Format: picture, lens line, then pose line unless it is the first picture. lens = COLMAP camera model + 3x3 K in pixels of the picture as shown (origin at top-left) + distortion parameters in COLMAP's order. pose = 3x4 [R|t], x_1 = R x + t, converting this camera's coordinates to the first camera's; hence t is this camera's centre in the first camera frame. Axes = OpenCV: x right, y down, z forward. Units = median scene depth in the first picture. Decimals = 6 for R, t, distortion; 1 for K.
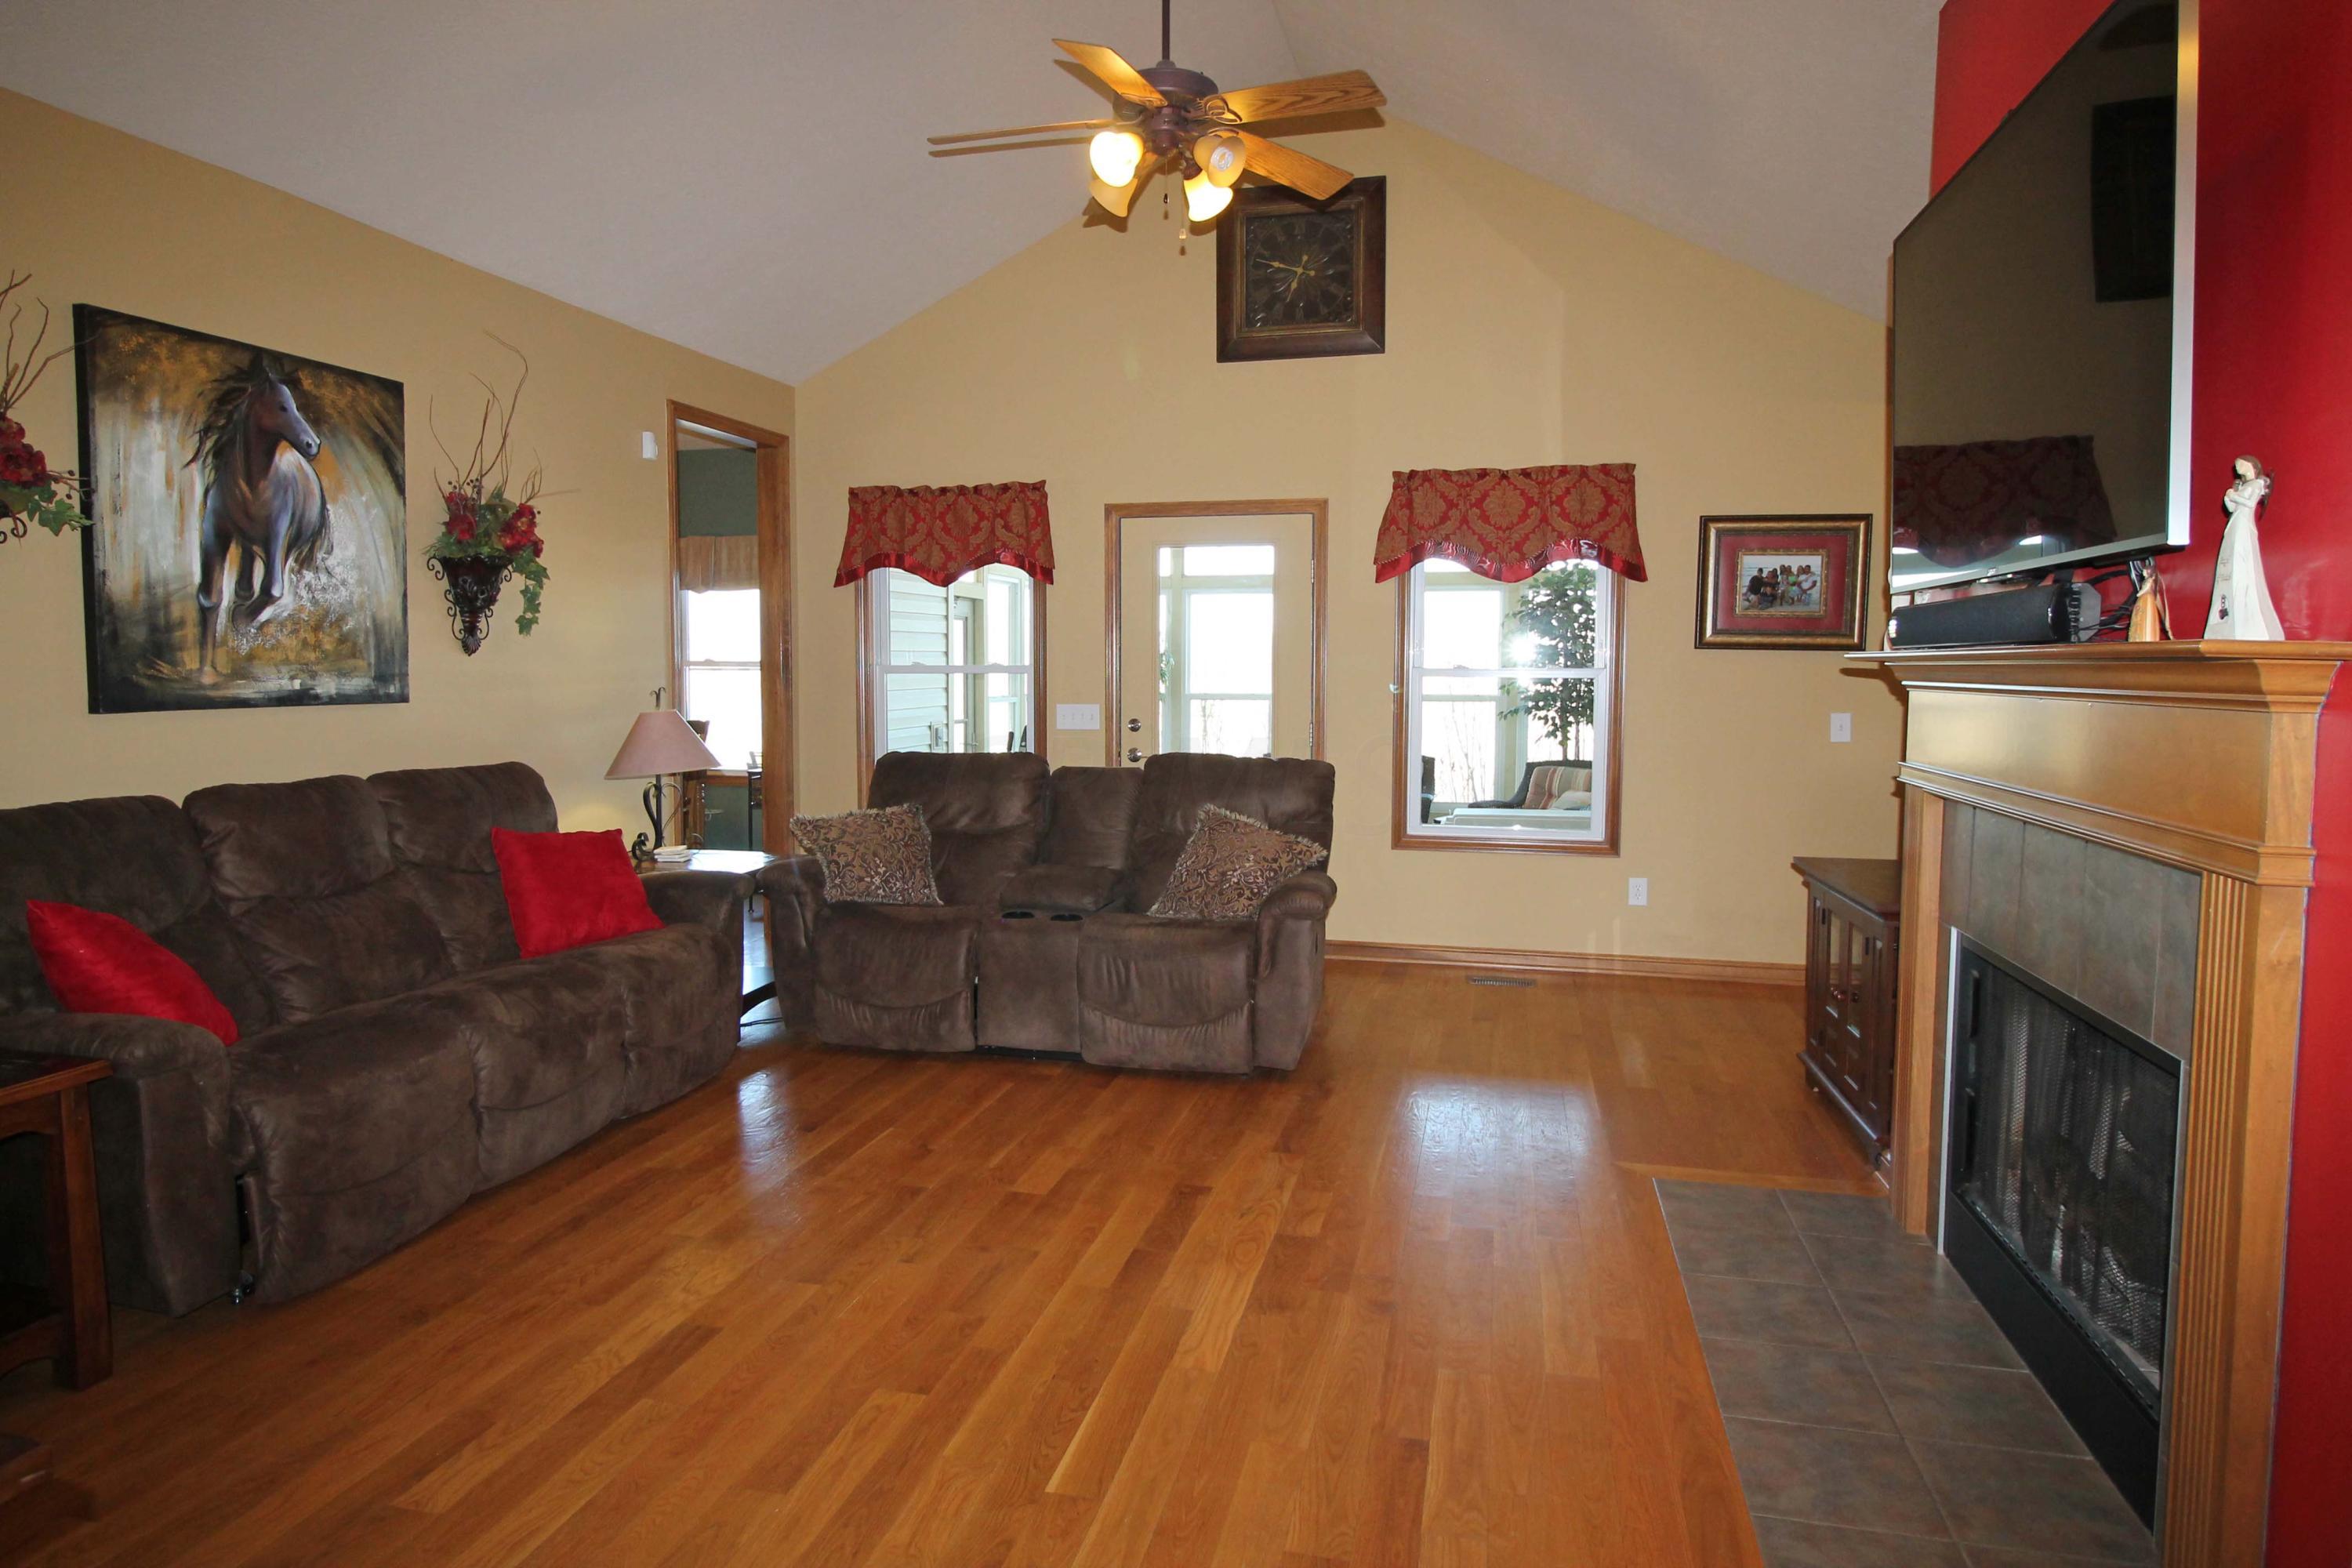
lens RADIAL K [[1385.7, 0, 1164.6], [0, 1385.7, 766.8], [0, 0, 1]] dist [0.007202, -0.012581]
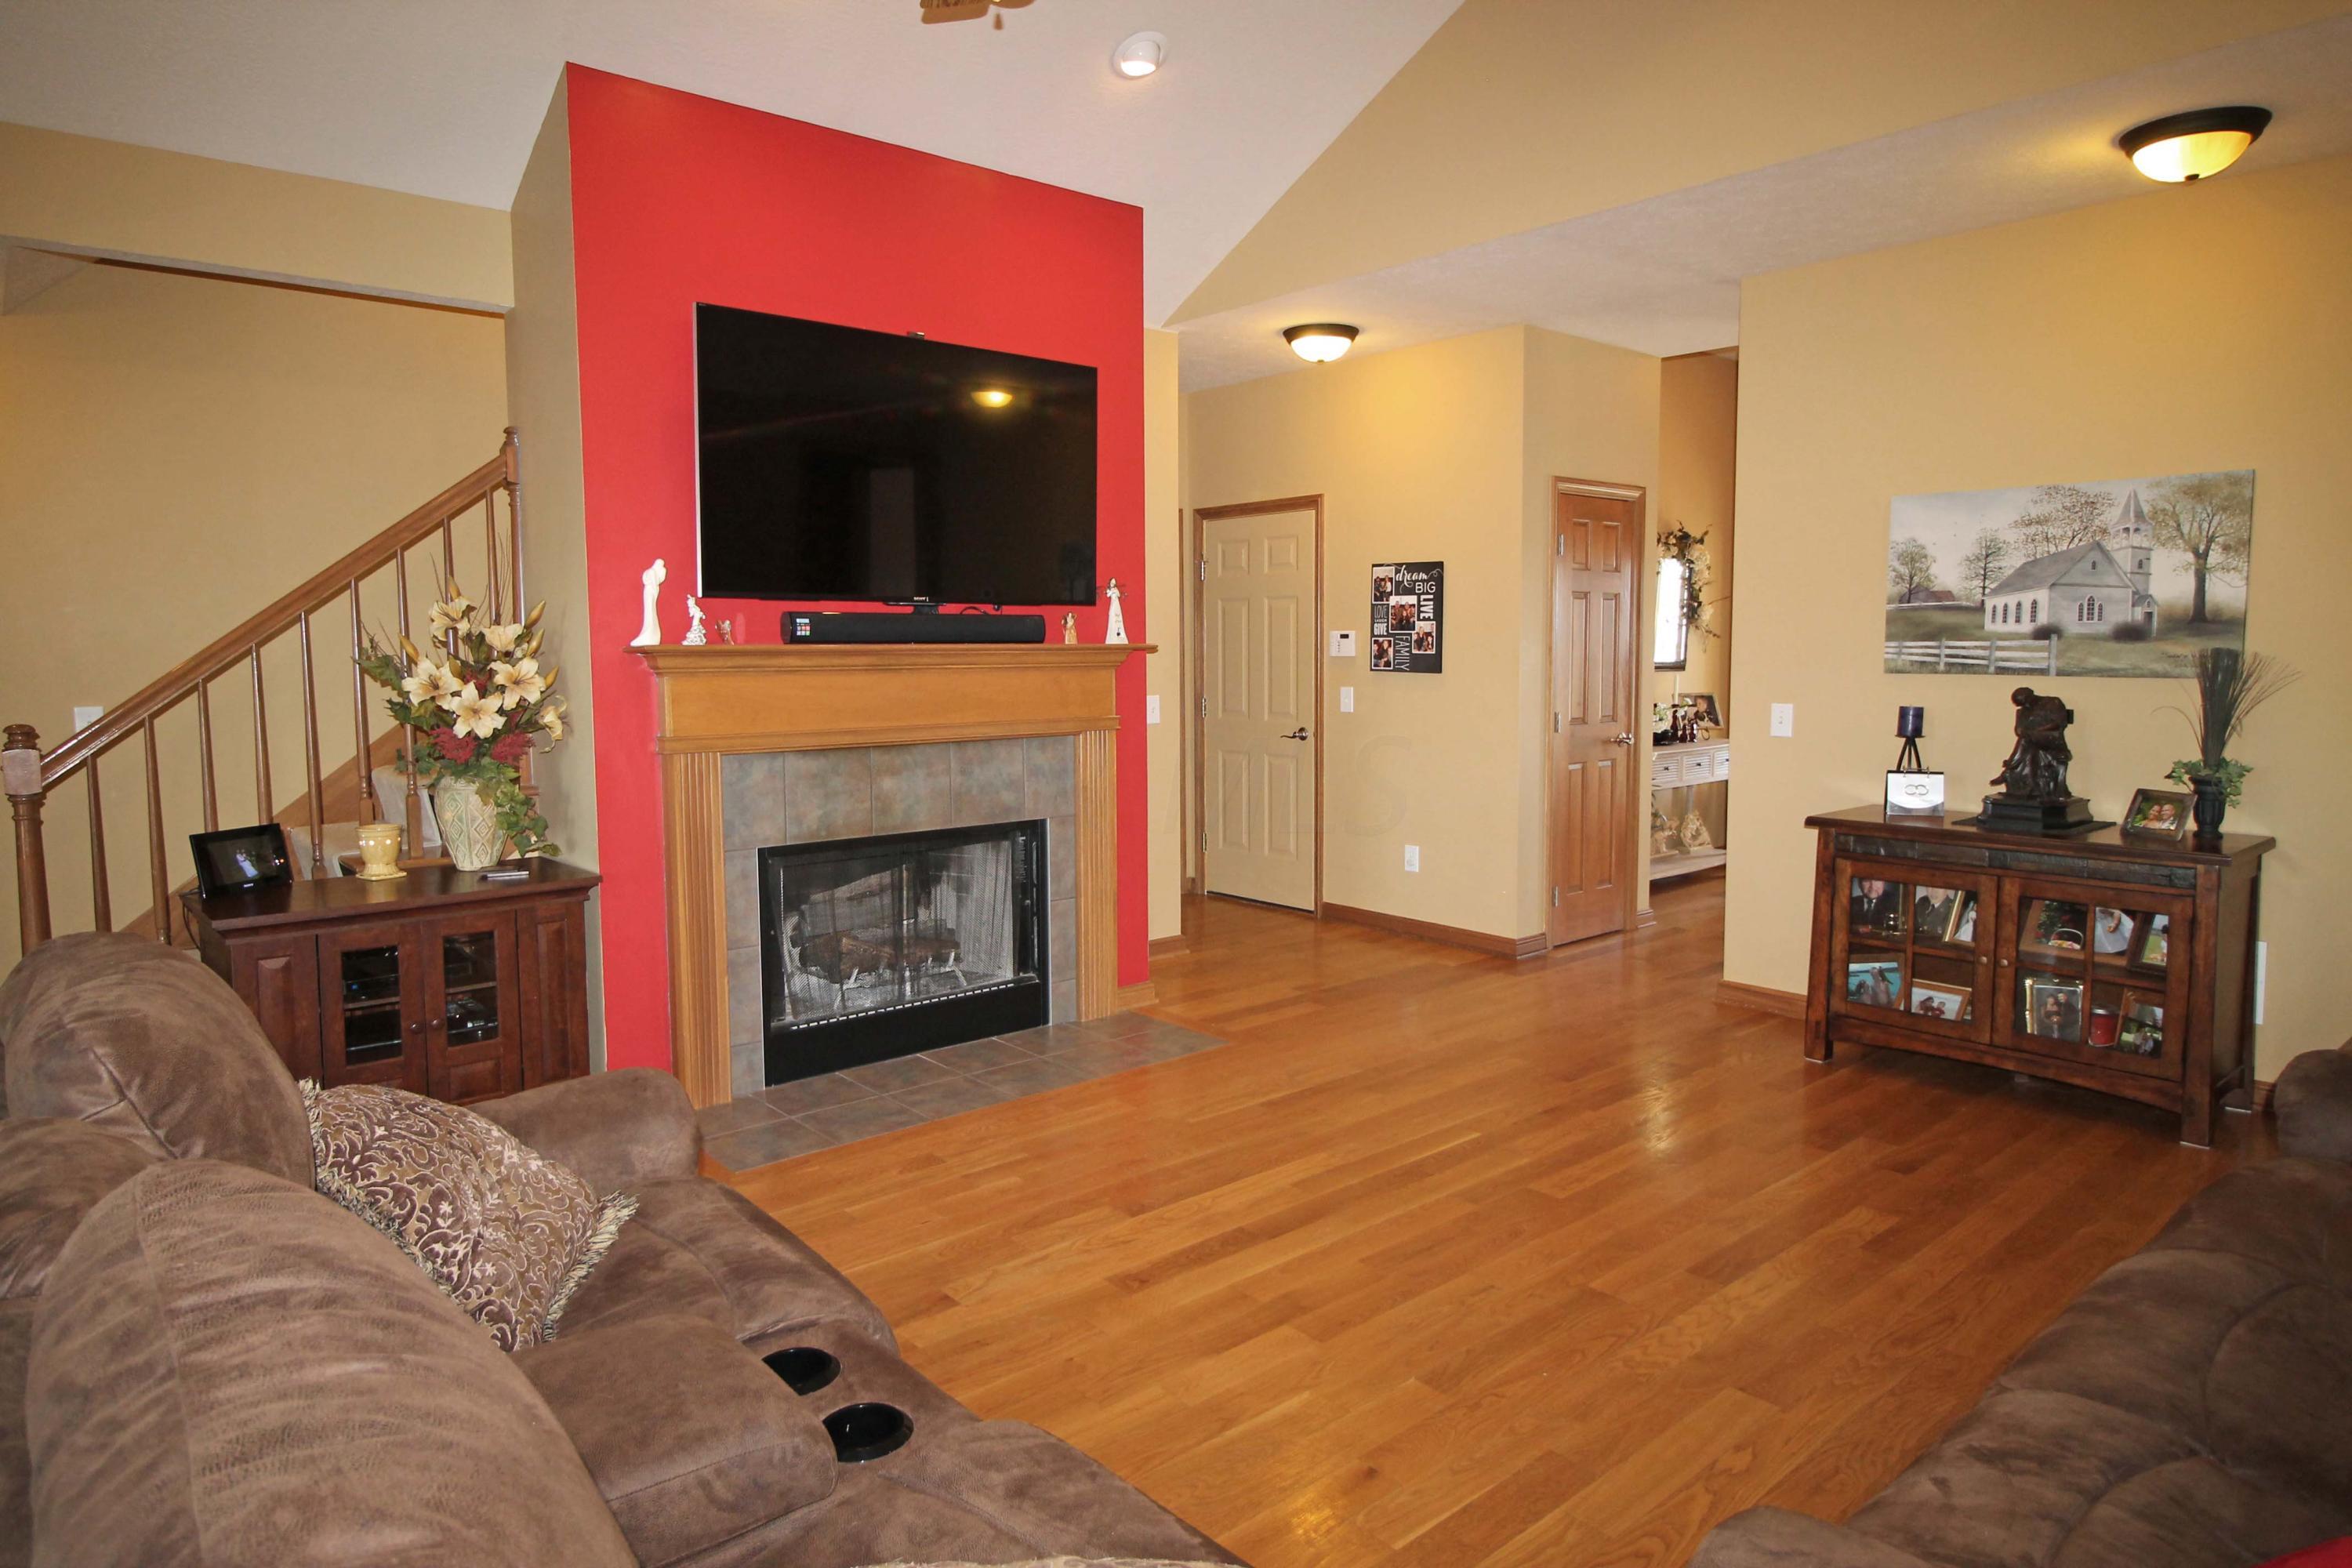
lens RADIAL K [[1385.7, 0, 1156.3], [0, 1385.7, 763.8], [0, 0, 1]] dist [0.007202, -0.012581]
pose [[-0.813558, -0.049295, 0.579391, -0.422015], [0.043575, 0.988430, 0.145282, -0.115890], [-0.579849, 0.143443, -0.801997, 1.465194]]
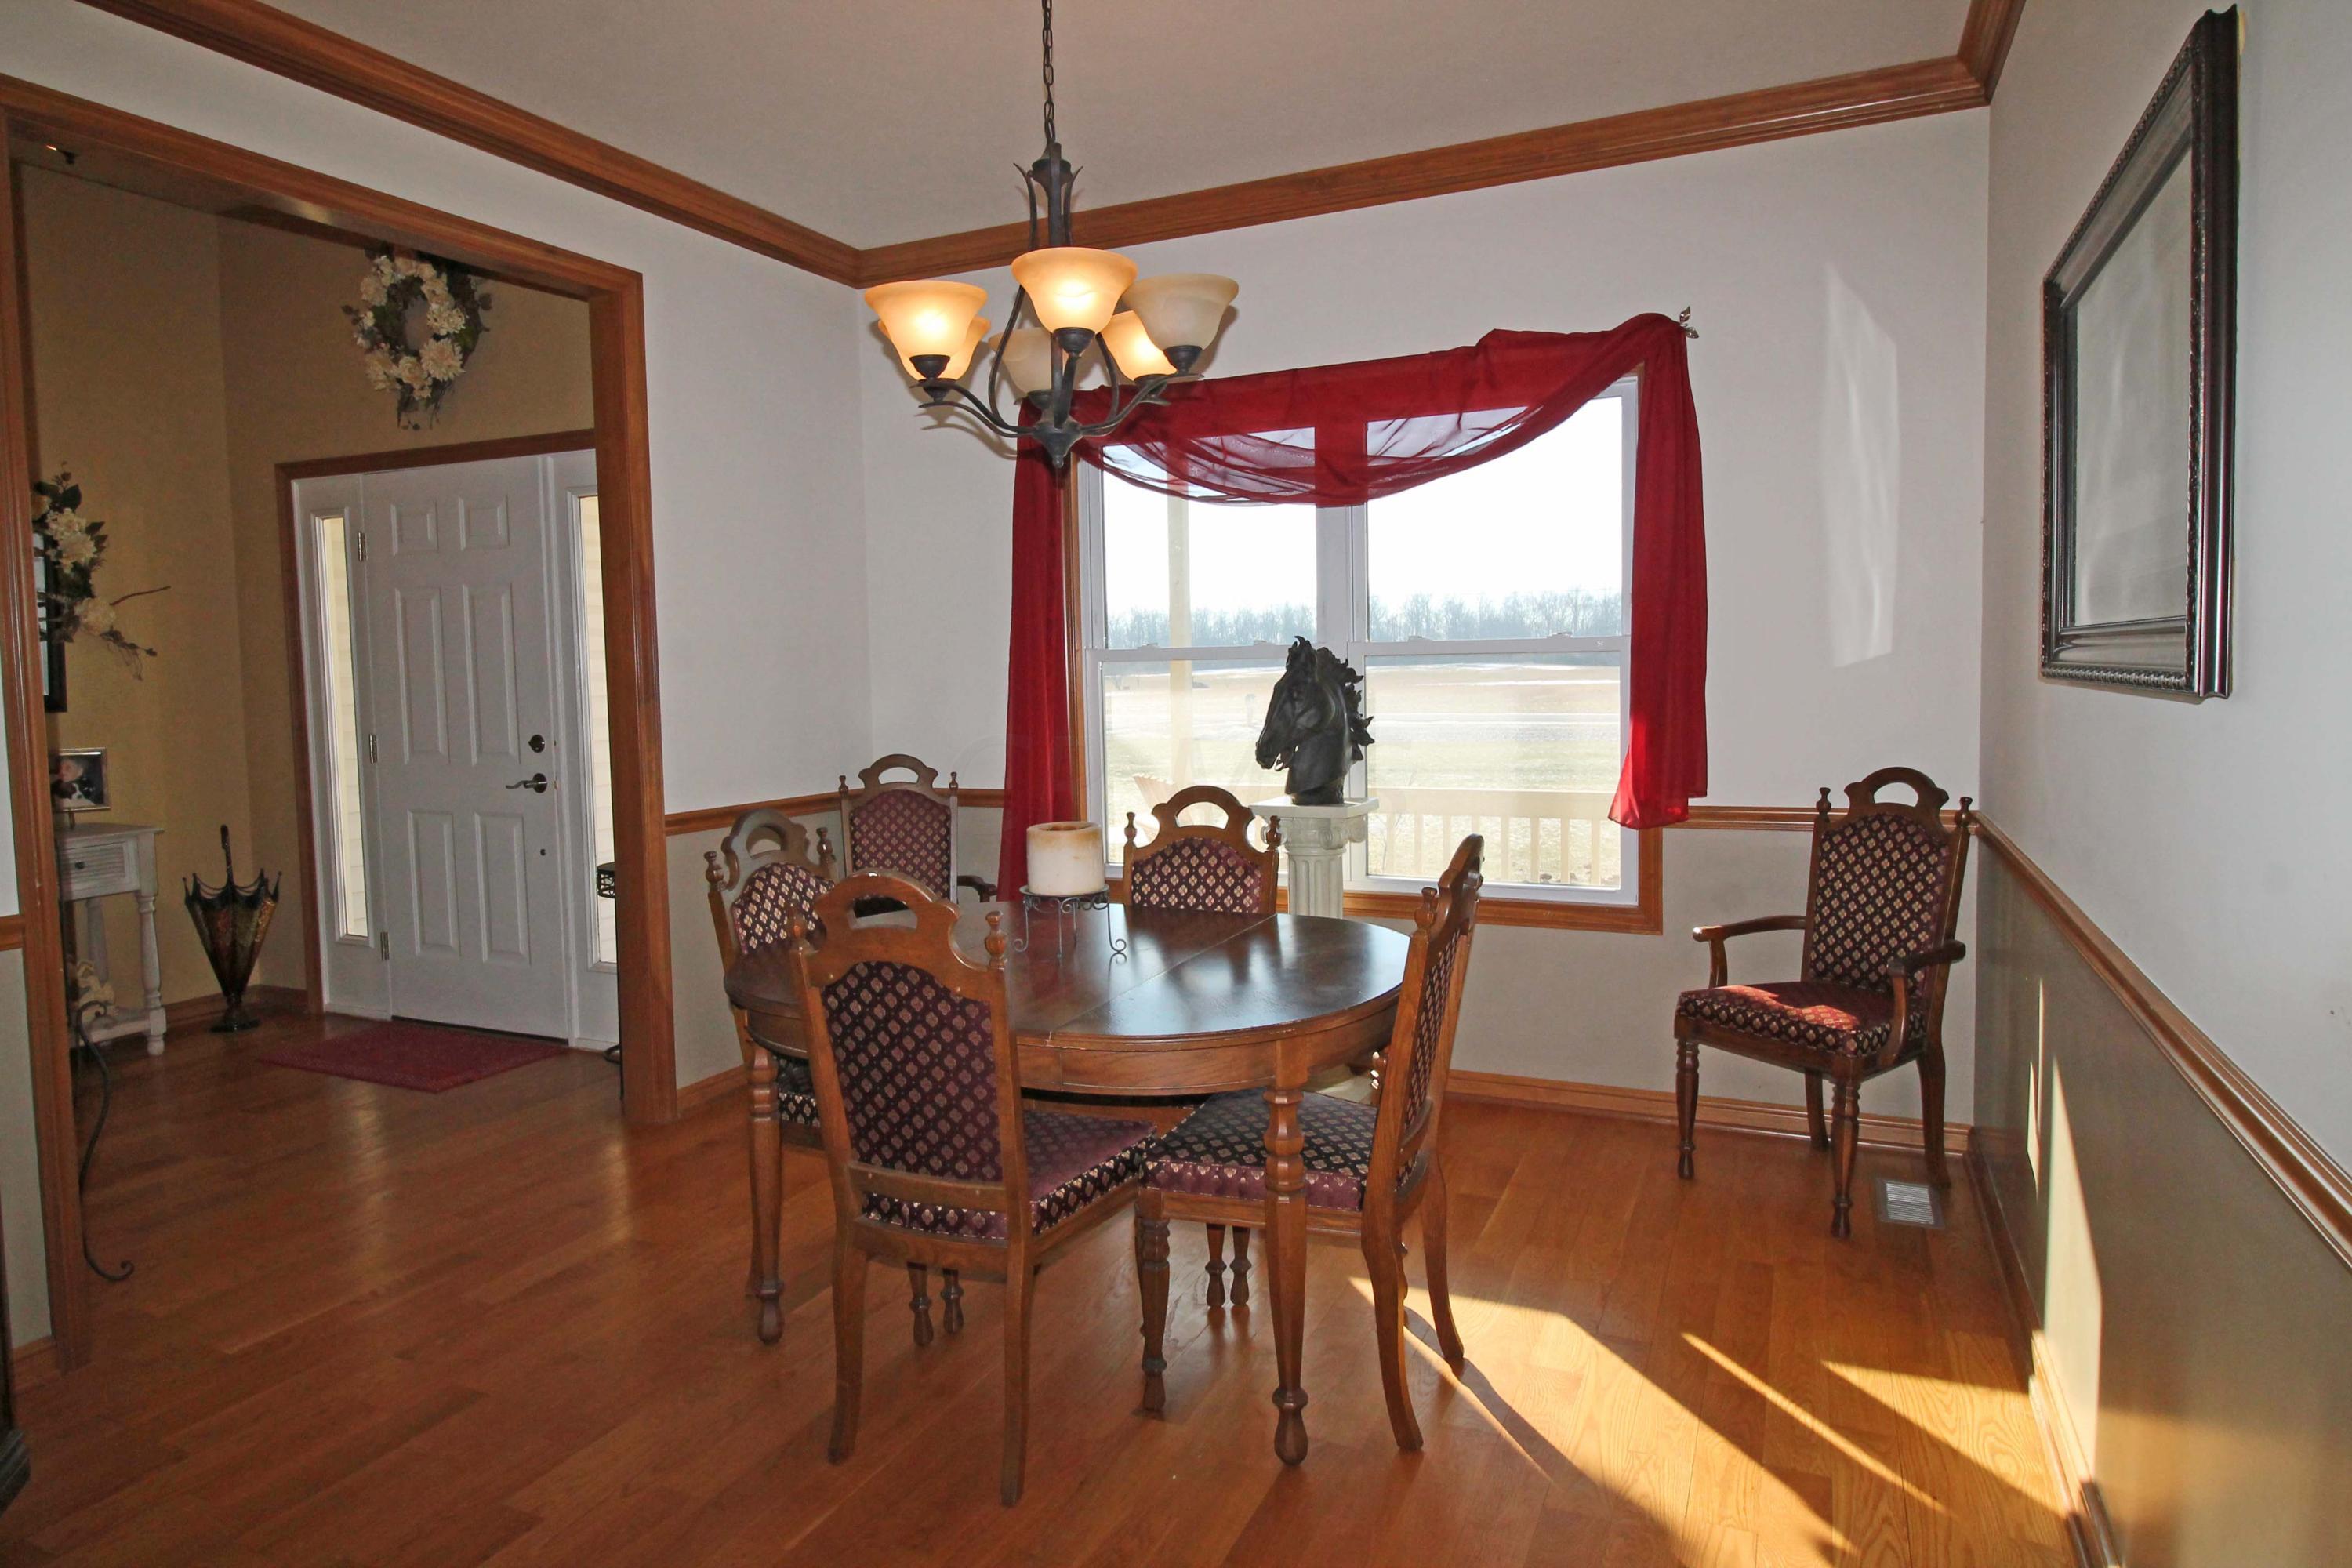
lens RADIAL K [[1385.7, 0, 1163.7], [0, 1385.7, 745.4], [0, 0, 1]] dist [0.007202, -0.012581]
pose [[-0.981948, 0.002648, 0.189135, -1.039982], [0.027551, 0.991240, 0.129165, -0.018551], [-0.187136, 0.132044, -0.973419, 0.321987]]
